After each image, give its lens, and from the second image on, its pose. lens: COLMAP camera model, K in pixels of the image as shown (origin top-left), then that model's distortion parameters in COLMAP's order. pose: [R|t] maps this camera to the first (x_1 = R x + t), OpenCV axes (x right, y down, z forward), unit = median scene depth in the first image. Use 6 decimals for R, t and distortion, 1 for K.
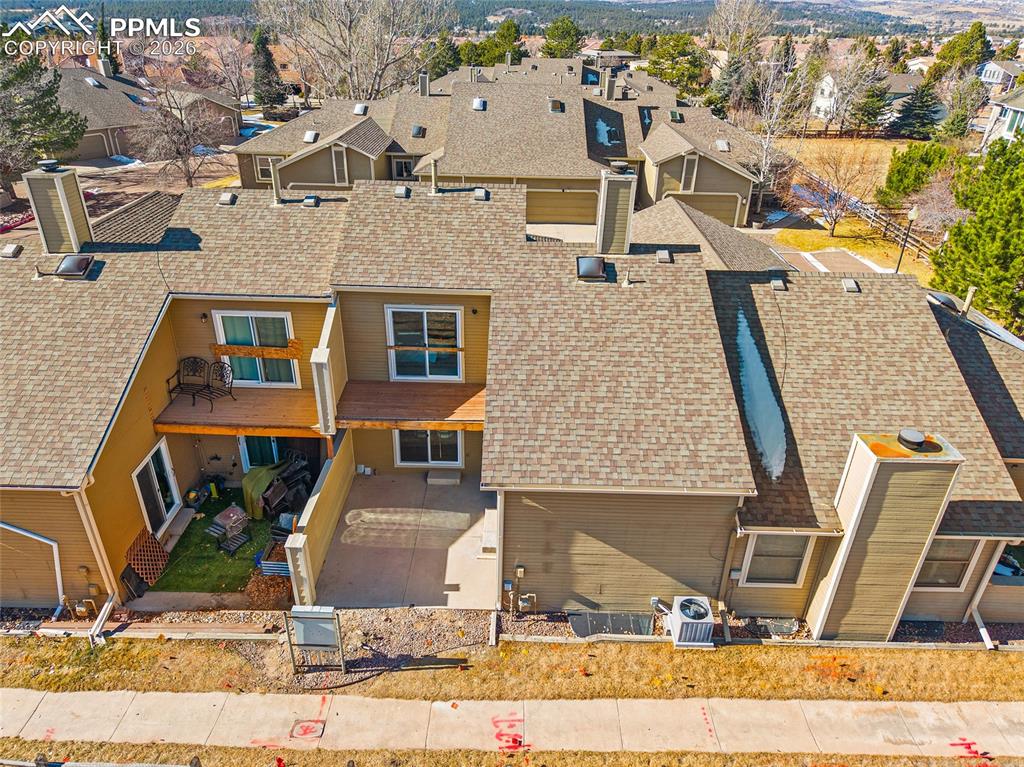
lens RADIAL K [[691.0, 0, 514.6], [0, 691.0, 387.3], [0, 0, 1]] dist [0.003921, 0.001603]
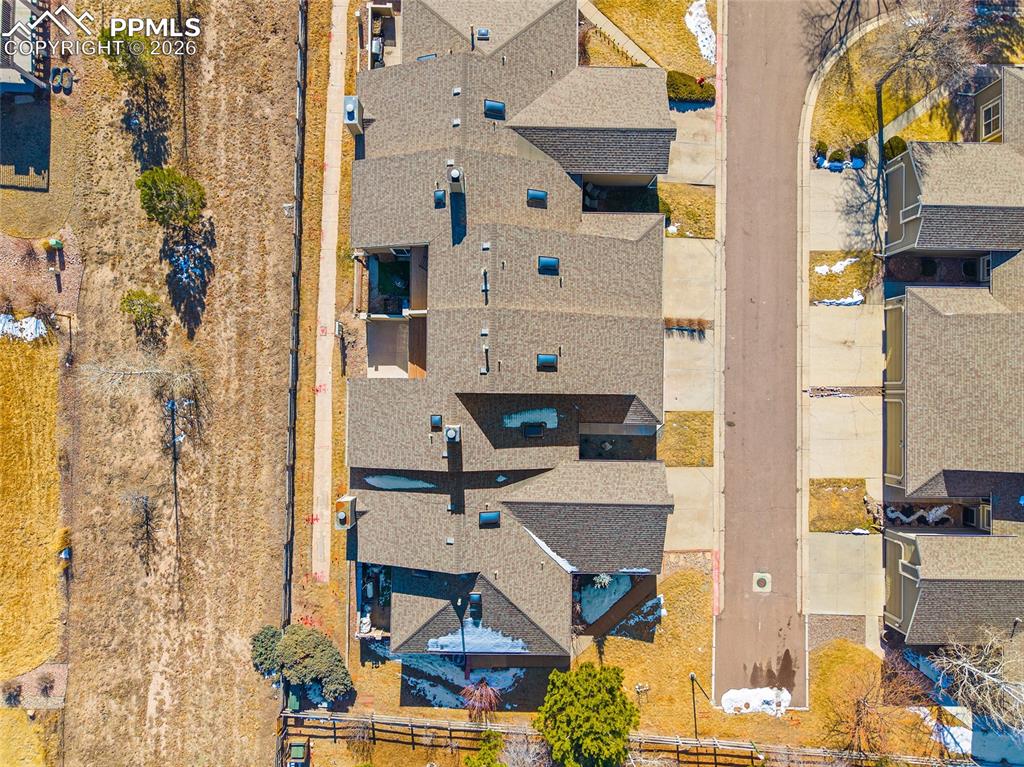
lens RADIAL K [[693.3, 0, 515.2], [0, 693.3, 383.0], [0, 0, 1]] dist [0.027505, -0.024452]
pose [[-0.003646, 0.999288, -0.037553, 0.070562], [-0.504164, 0.030594, 0.863066, -2.325980], [0.863600, 0.022080, 0.503694, 0.061241]]
